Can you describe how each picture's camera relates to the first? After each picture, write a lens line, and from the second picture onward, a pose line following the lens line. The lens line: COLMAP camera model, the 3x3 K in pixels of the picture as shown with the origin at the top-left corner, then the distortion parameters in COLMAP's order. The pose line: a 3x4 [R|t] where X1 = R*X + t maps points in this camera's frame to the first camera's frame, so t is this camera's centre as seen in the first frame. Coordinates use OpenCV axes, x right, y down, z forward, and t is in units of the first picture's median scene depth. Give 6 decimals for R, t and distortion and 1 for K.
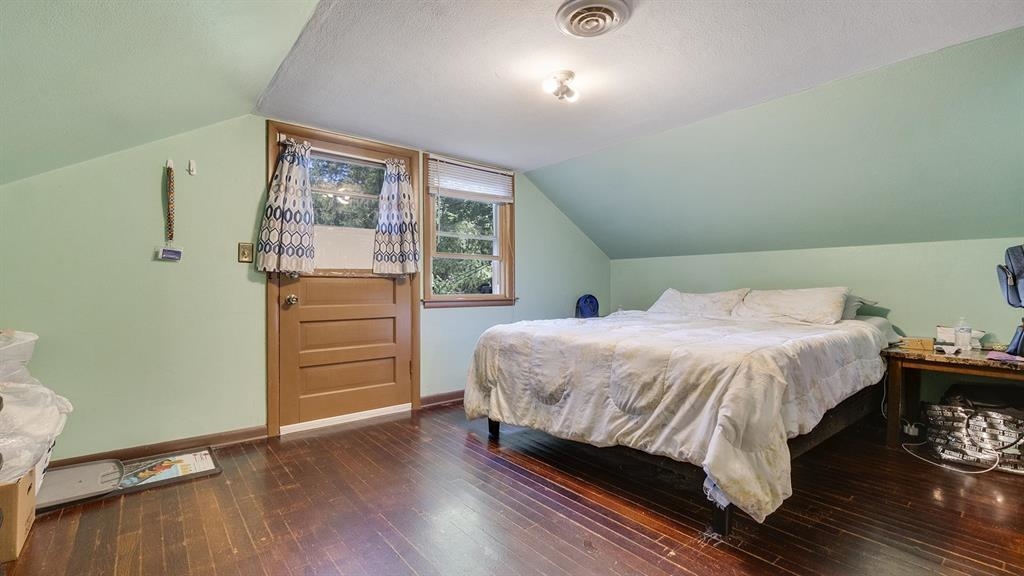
lens RADIAL K [[461.8, 0, 515.8], [0, 461.8, 285.6], [0, 0, 1]] dist [0.001026, 0.000087]
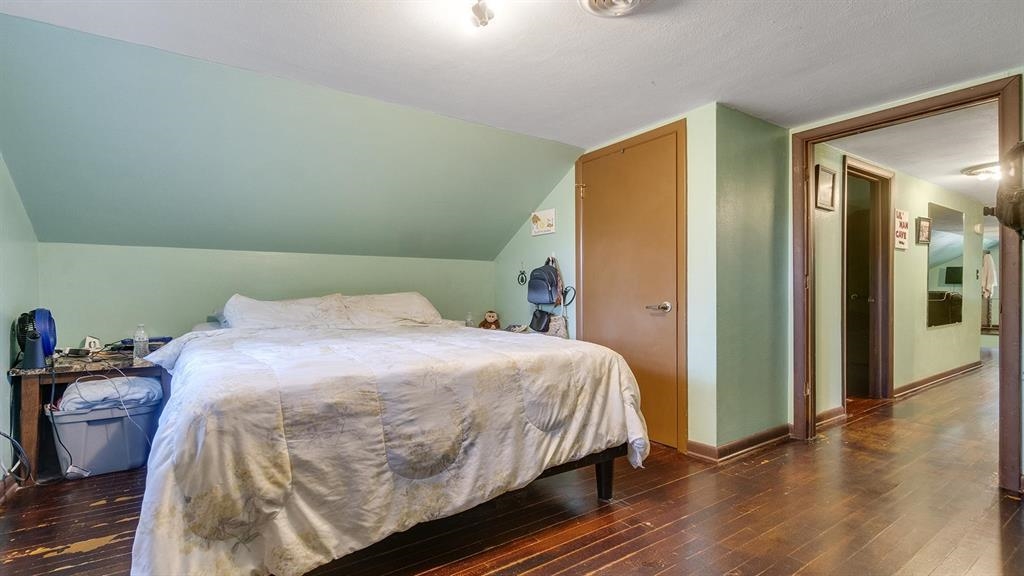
lens RADIAL K [[461.8, 0, 517.0], [0, 461.8, 291.3], [0, 0, 1]] dist [0.001026, 0.000087]
pose [[0.084256, -0.000030, 0.996444, -0.620936], [0.000510, 1.000000, -0.000013, 0.001154], [-0.996444, 0.000509, 0.084256, 0.915566]]
